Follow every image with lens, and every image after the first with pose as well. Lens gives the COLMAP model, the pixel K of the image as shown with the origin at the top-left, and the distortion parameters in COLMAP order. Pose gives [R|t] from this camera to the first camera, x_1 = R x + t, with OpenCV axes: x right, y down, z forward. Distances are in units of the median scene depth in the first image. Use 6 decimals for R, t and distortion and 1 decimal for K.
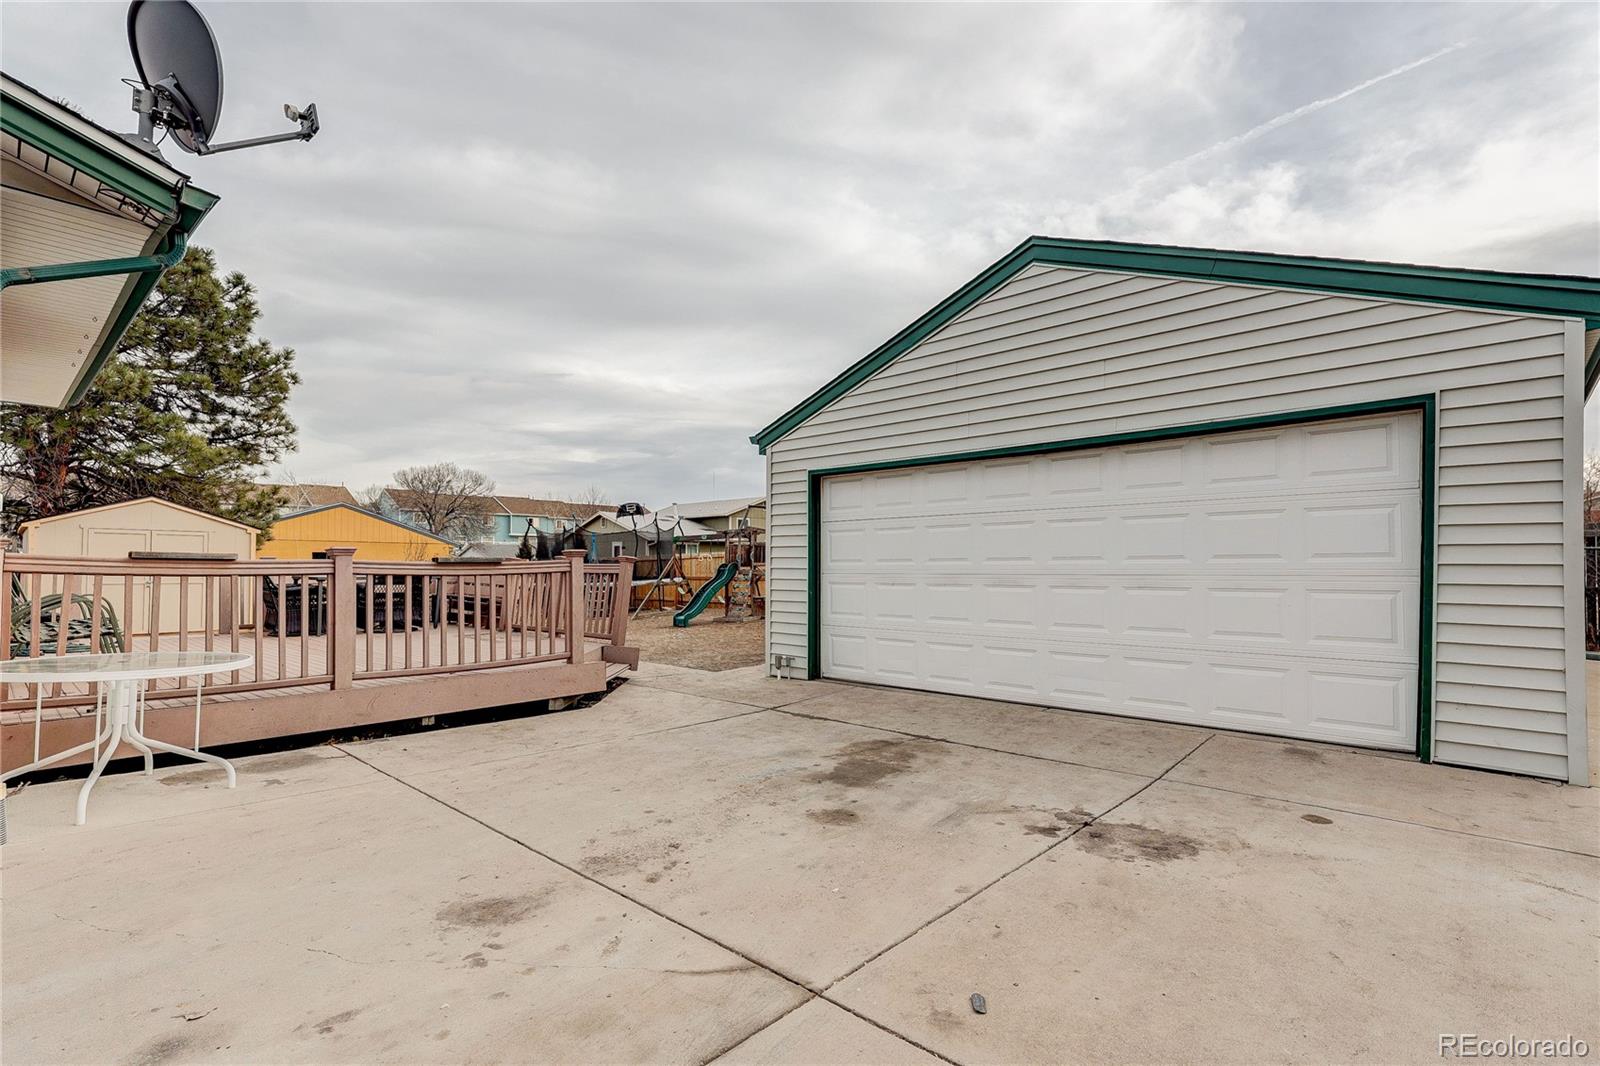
lens RADIAL K [[747.6, 0, 797.1], [0, 747.6, 580.2], [0, 0, 1]] dist [0.000906, -0.000001]
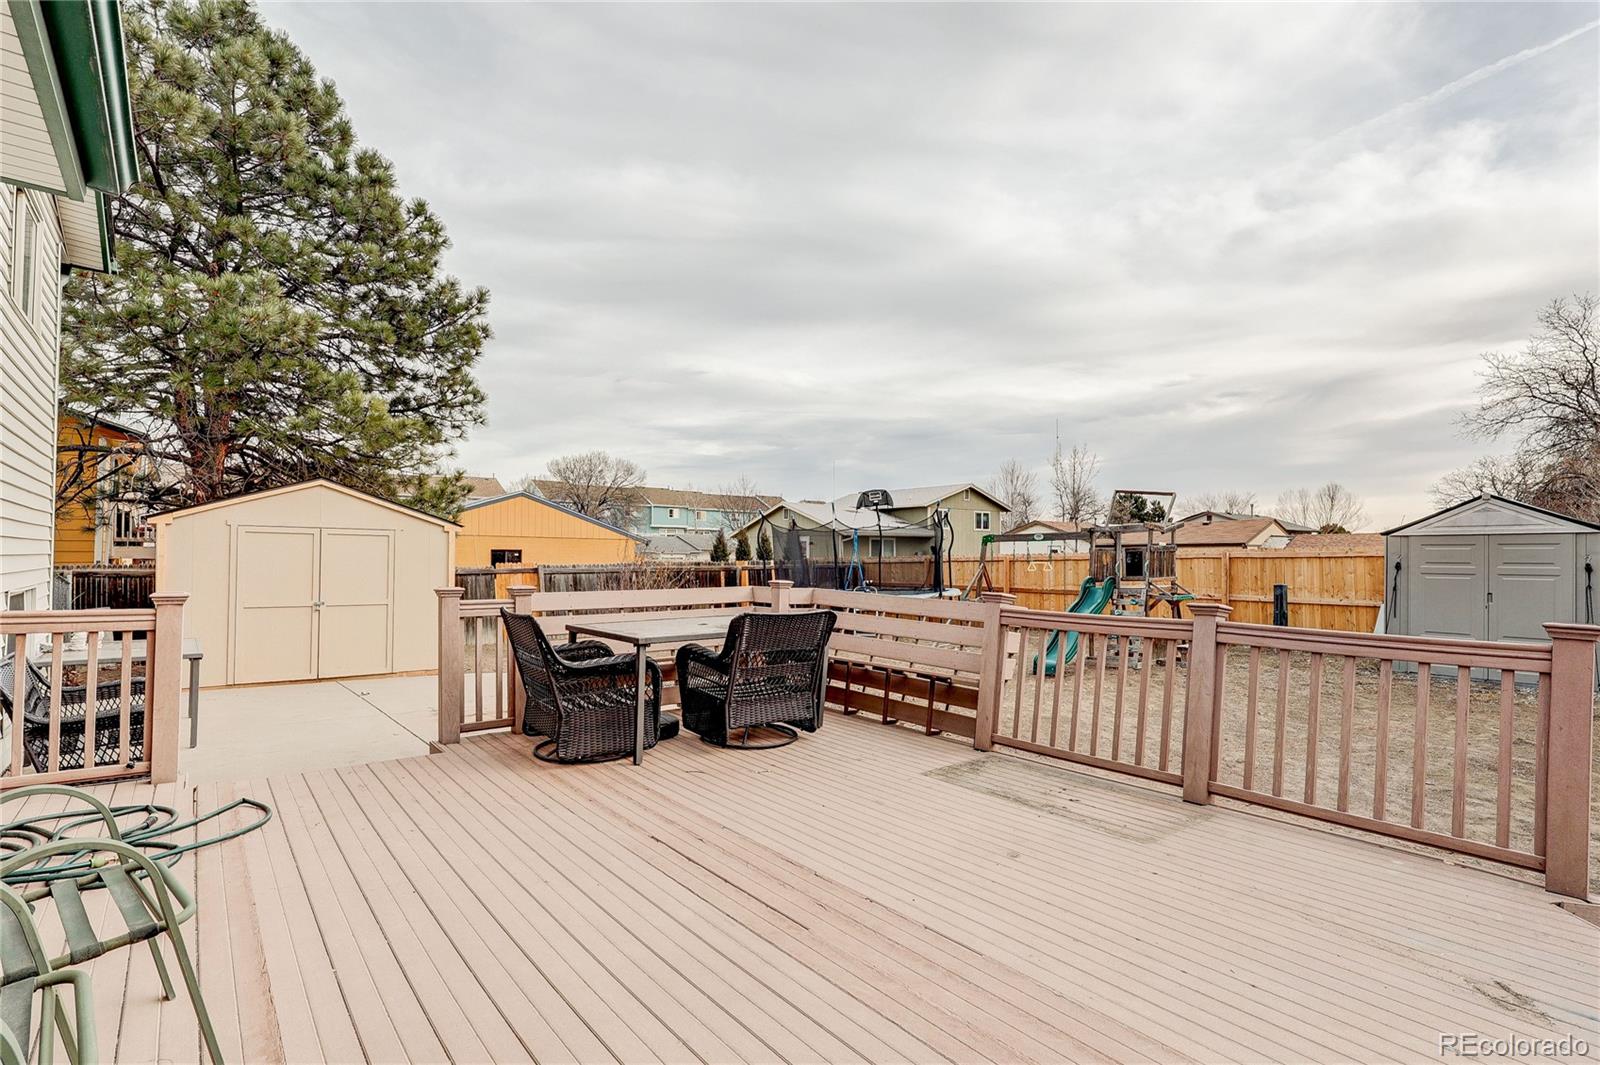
lens RADIAL K [[732.5, 0, 829.0], [0, 732.5, 553.5], [0, 0, 1]] dist [0.001447, 0.000692]
pose [[0.992296, 0.008798, -0.123579, -0.208406], [-0.011414, 0.999725, -0.020477, -0.023709], [0.123365, 0.021729, 0.992123, 0.272797]]
